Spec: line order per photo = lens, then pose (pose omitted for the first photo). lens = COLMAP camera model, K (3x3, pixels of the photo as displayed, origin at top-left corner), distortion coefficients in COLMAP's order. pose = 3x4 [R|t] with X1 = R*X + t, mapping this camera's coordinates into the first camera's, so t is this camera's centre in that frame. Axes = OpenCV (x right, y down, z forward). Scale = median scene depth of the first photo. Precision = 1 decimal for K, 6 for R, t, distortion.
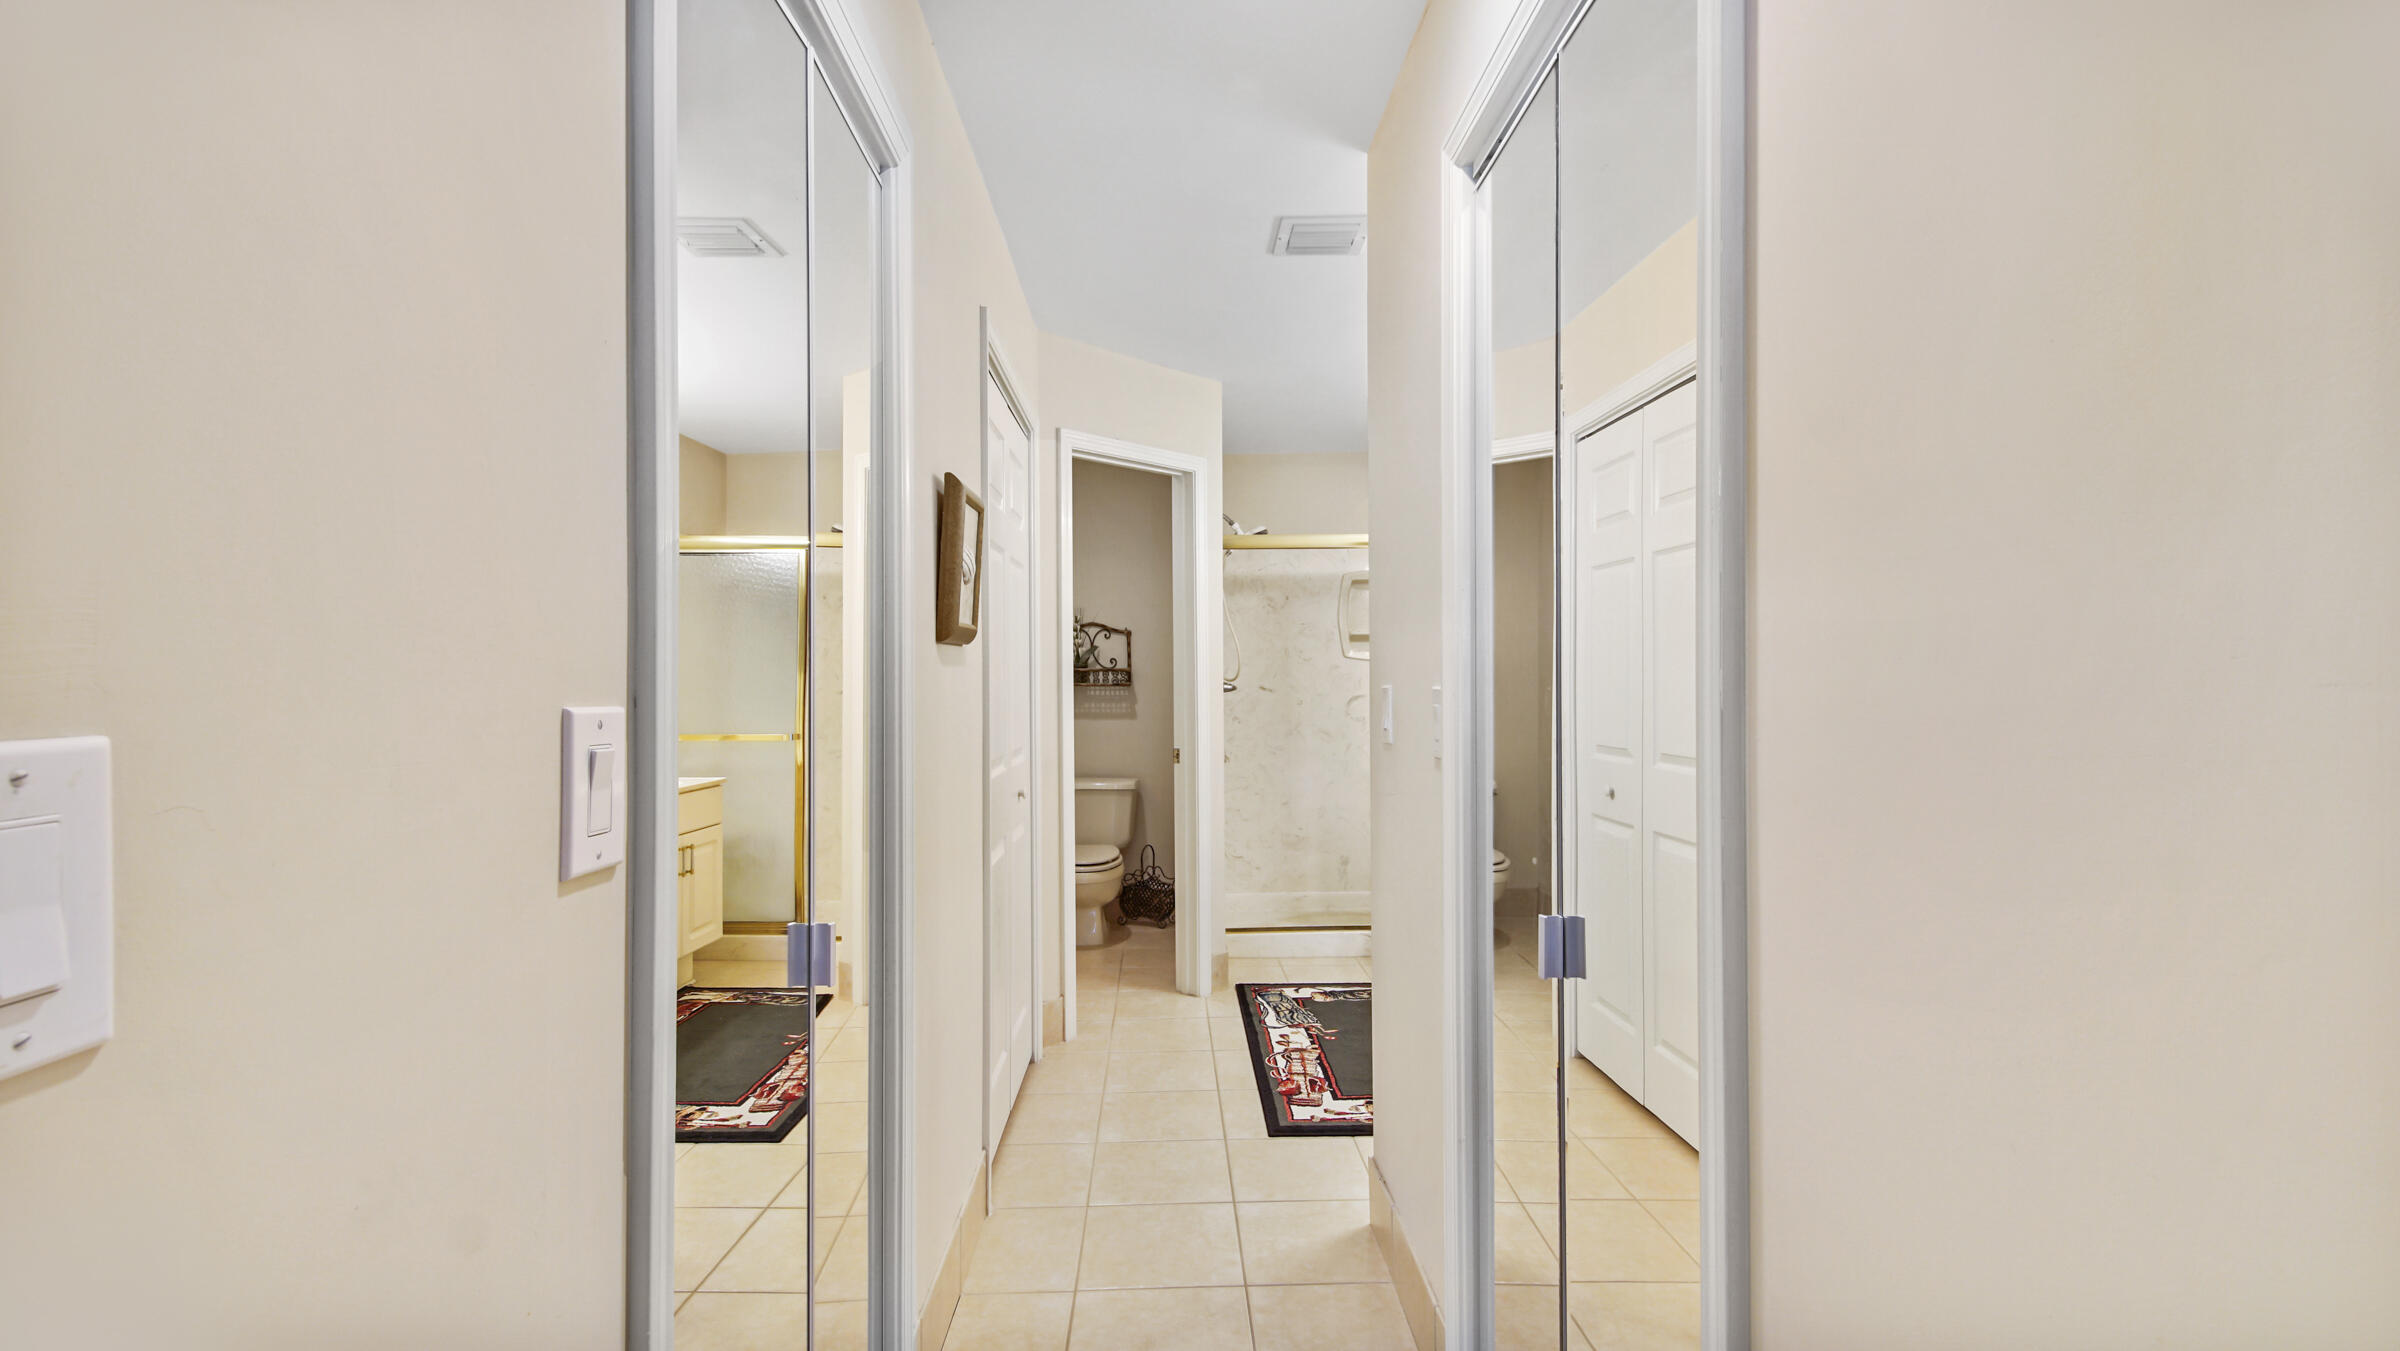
lens RADIAL K [[1100.9, 0, 1186.7], [0, 1100.9, 670.6], [0, 0, 1]] dist [0.000868, -0.000737]
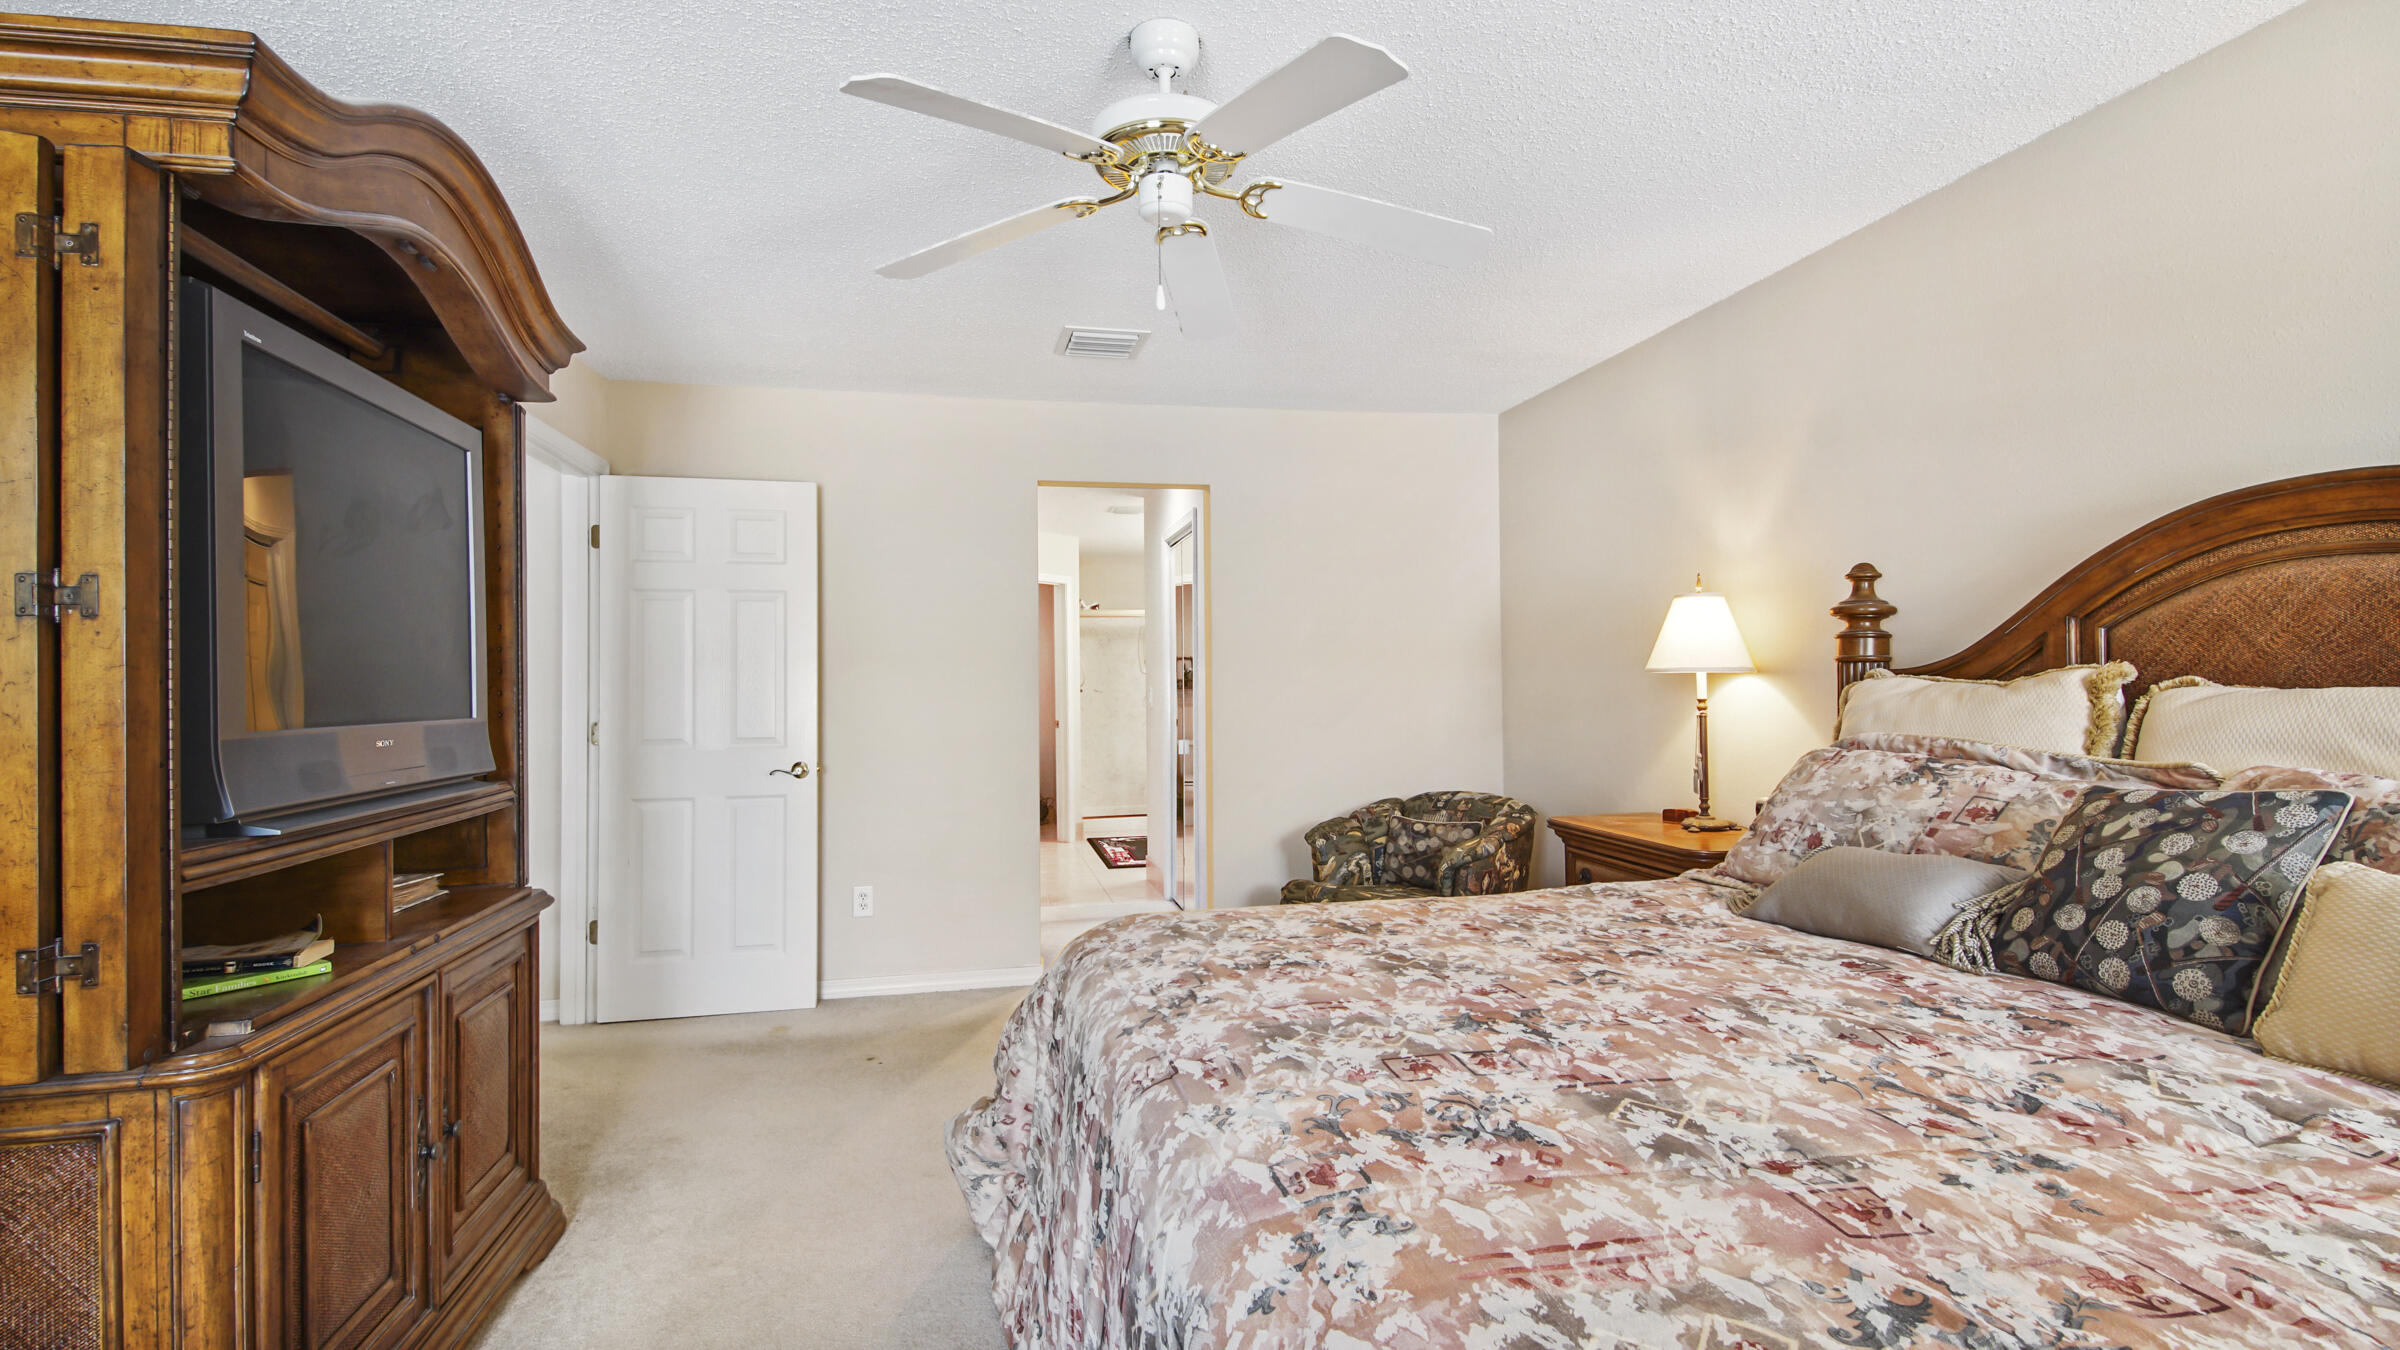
lens RADIAL K [[1100.9, 0, 1186.7], [0, 1100.9, 670.1], [0, 0, 1]] dist [0.000868, -0.000737]
pose [[0.984835, -0.003295, 0.173463, -0.124222], [0.004403, 0.999972, -0.005999, -0.007792], [-0.173439, 0.006672, 0.984822, -1.015937]]
